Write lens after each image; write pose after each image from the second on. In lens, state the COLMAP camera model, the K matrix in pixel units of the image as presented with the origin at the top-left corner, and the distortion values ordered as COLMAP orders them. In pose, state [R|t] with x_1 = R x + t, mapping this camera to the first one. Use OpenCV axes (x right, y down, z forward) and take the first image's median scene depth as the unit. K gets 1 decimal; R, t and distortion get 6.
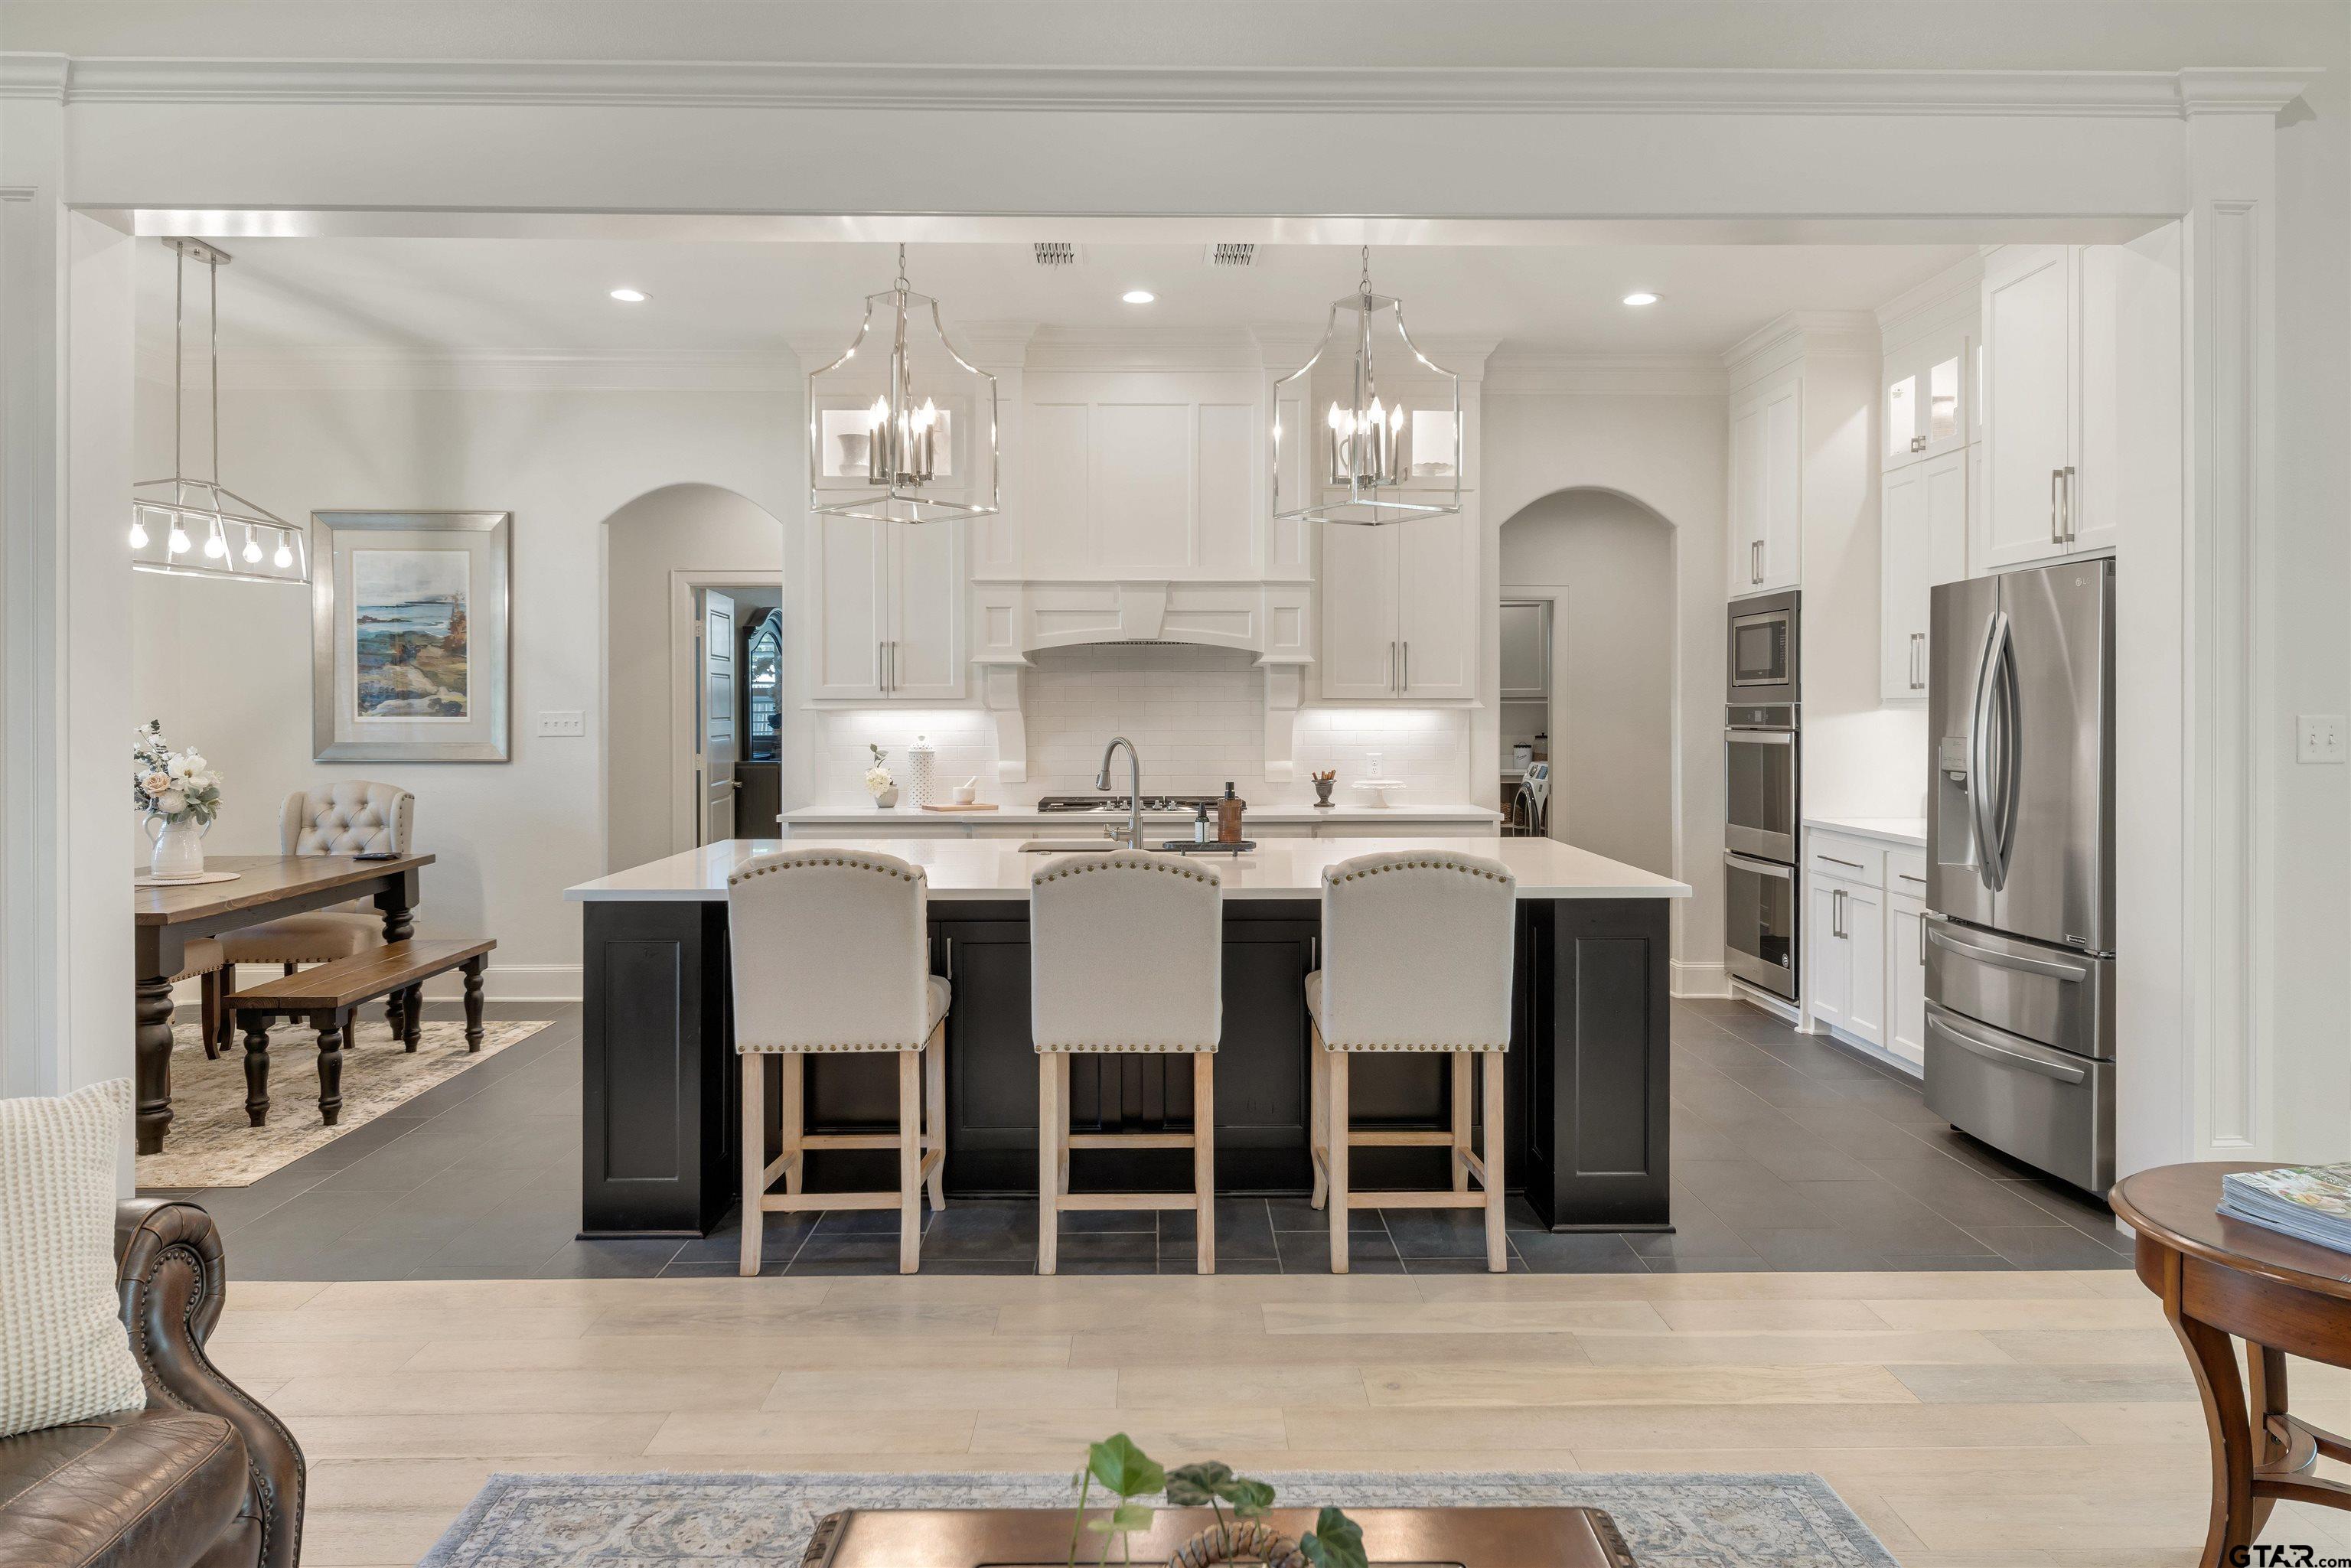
lens RADIAL K [[1542.4, 0, 1200.0], [0, 1542.4, 723.5], [0, 0, 1]] dist [0.008395, -0.006894]
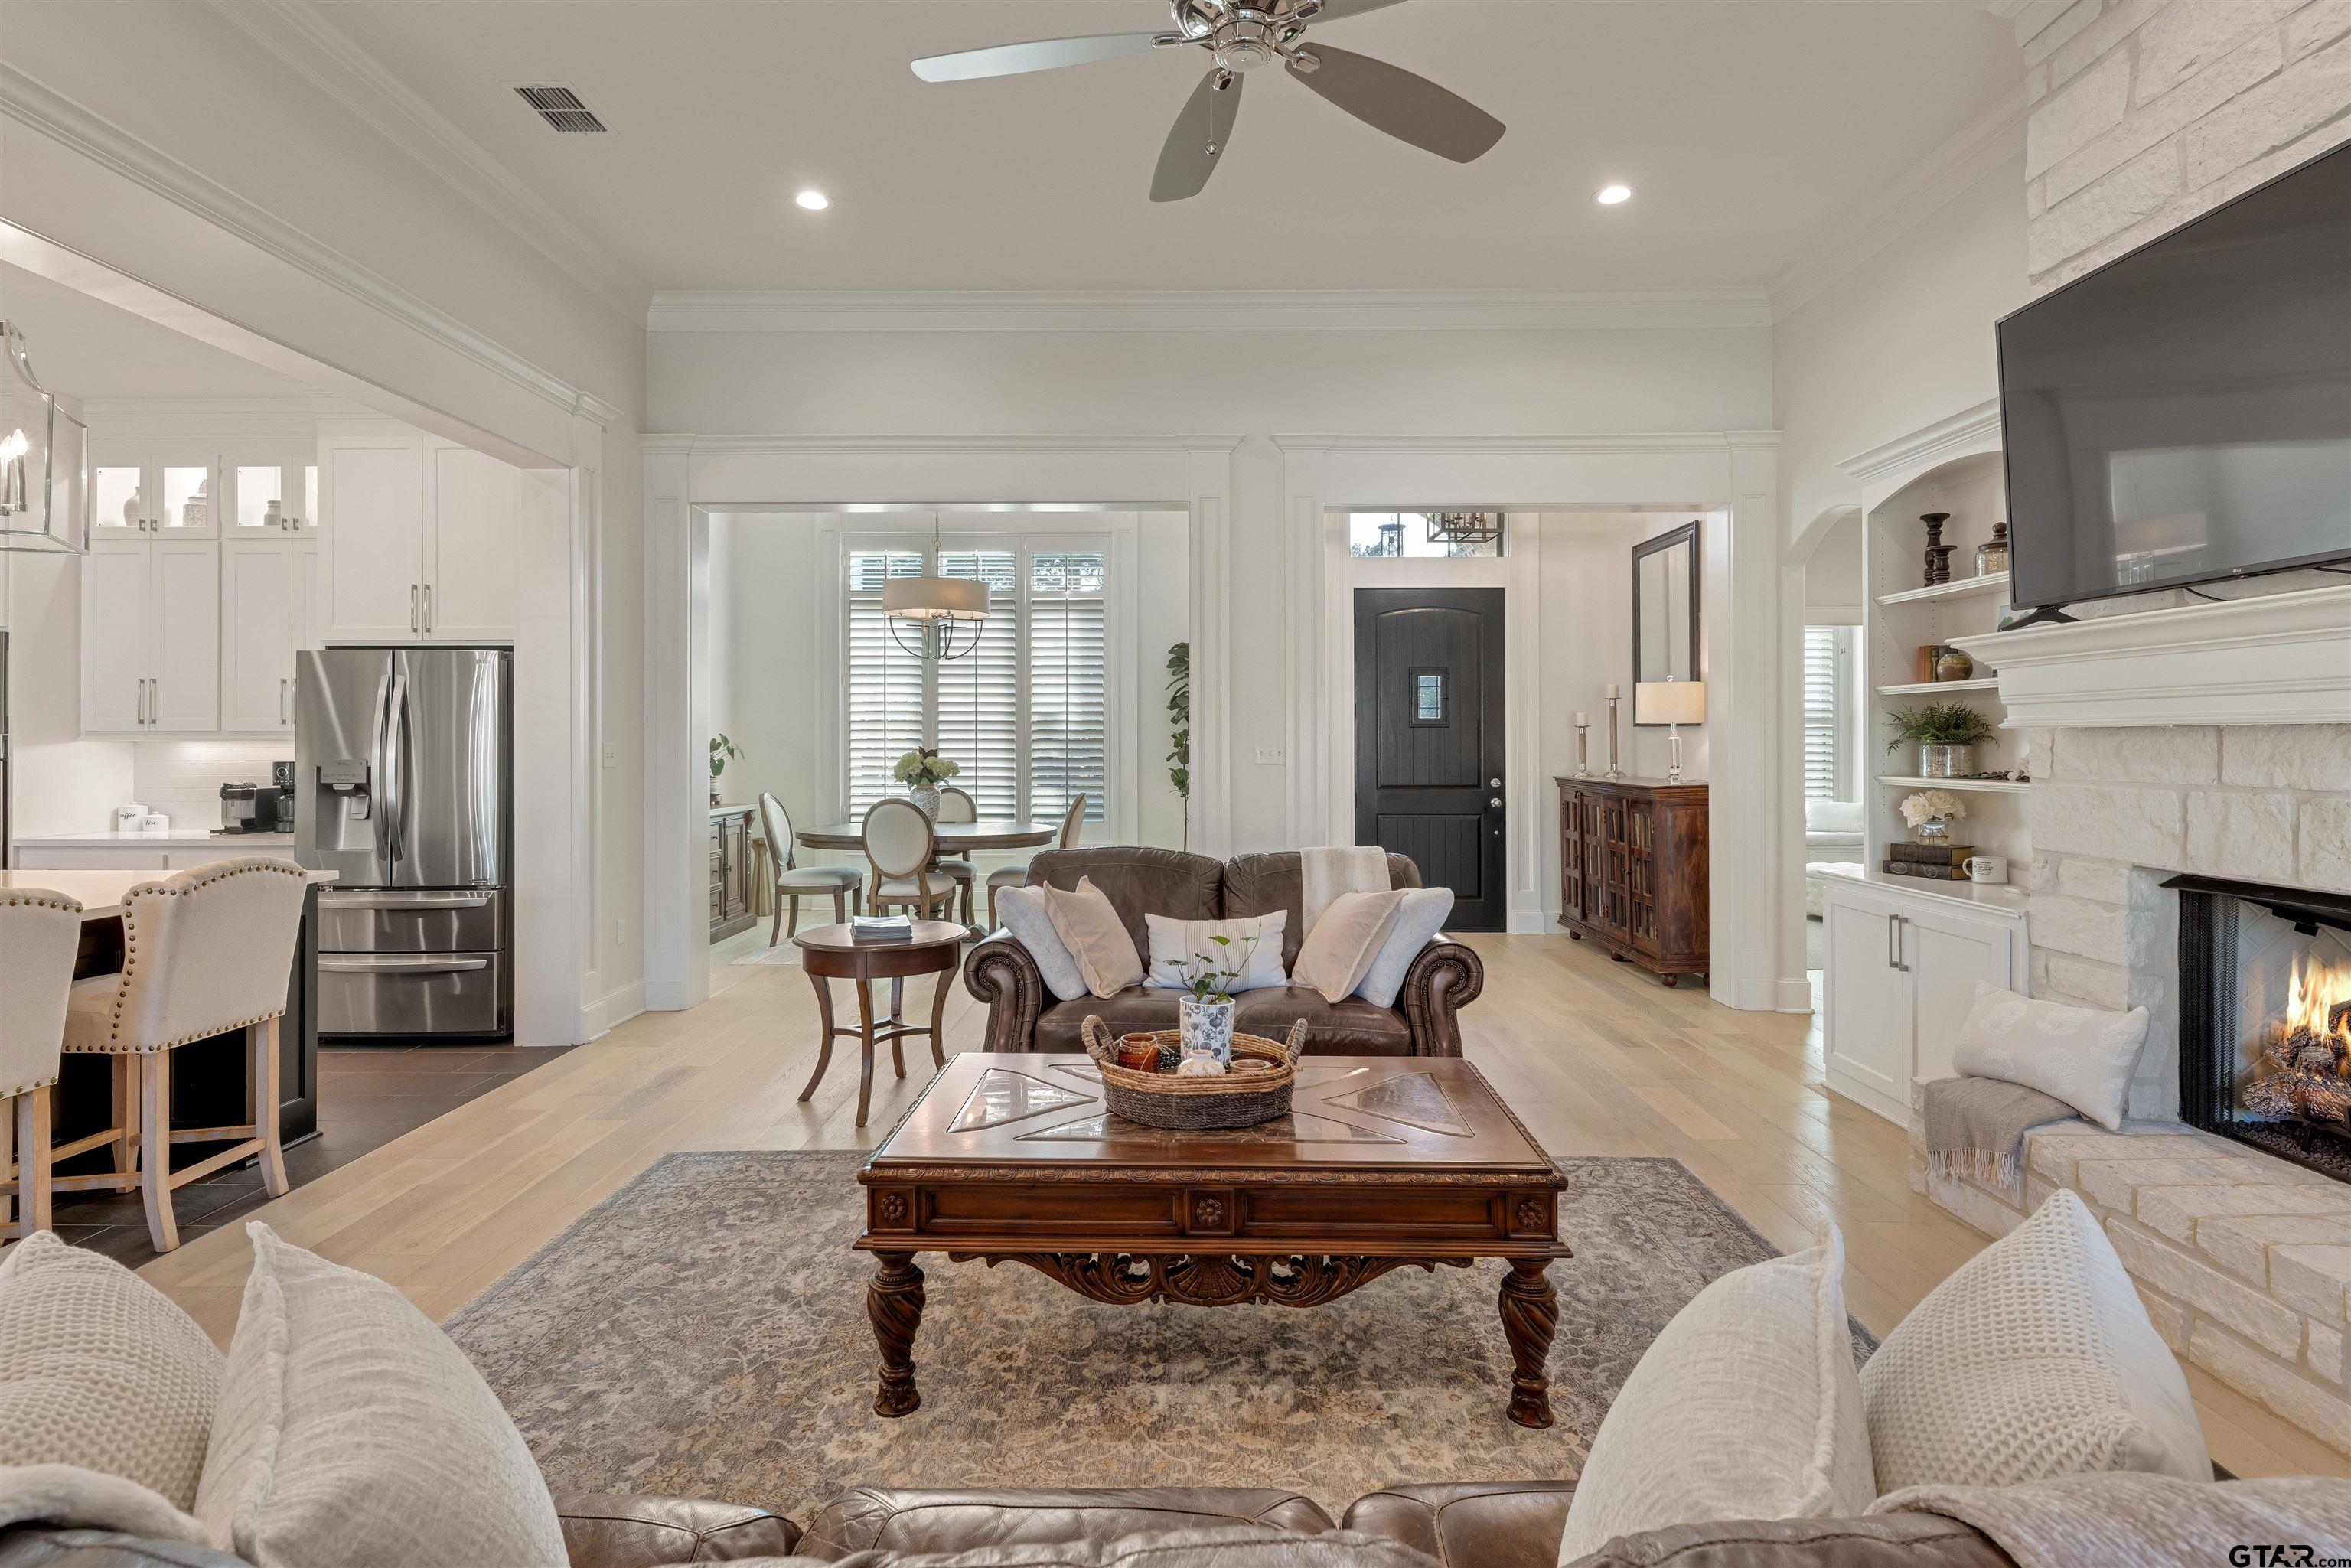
lens RADIAL K [[1166.1, 0, 1178.1], [0, 1166.1, 735.5], [0, 0, 1]] dist [0.004256, 0.001122]
pose [[0.027326, 0.005694, 0.999610, -0.393771], [0.010534, 0.999927, -0.005983, 0.001537], [-0.999571, 0.010693, 0.027264, 0.140617]]
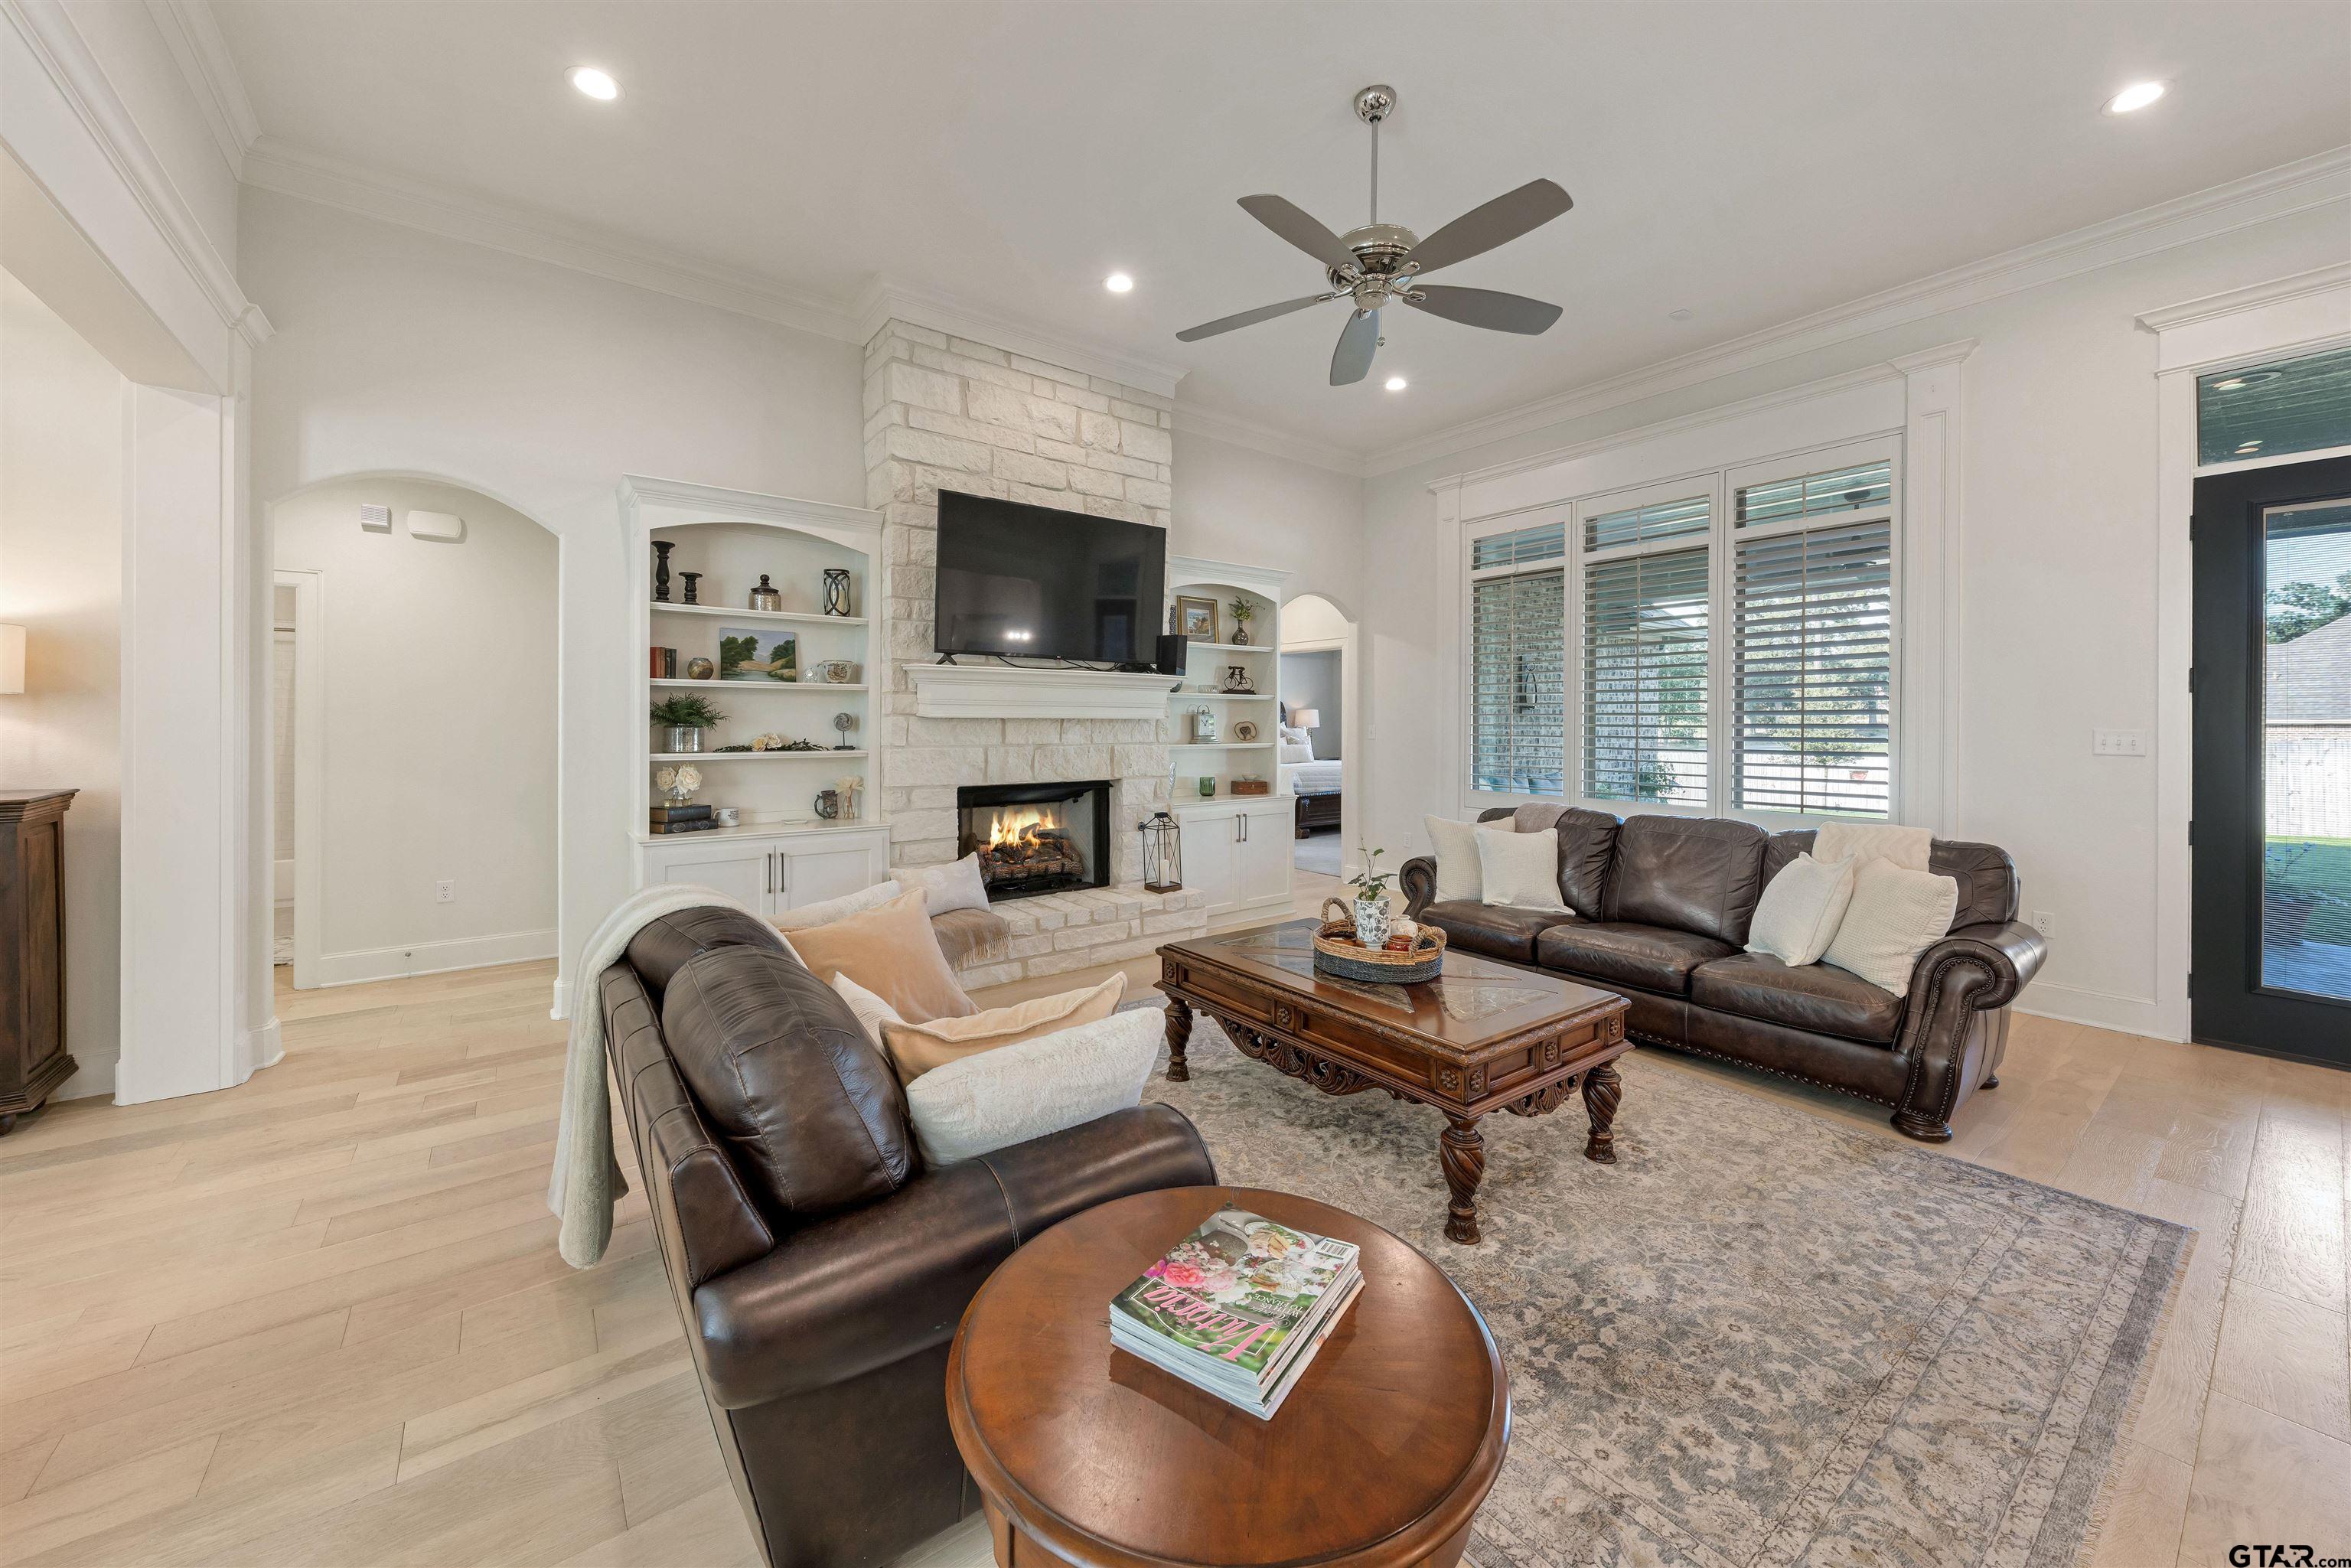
lens RADIAL K [[869.2, 0, 1179.4], [0, 869.2, 725.1], [0, 0, 1]] dist [0.003869, -0.001962]
pose [[-0.805720, -0.000471, -0.592297, 0.329348], [-0.007802, 0.999921, 0.009819, -0.002833], [0.592246, 0.012532, -0.805660, 0.433932]]
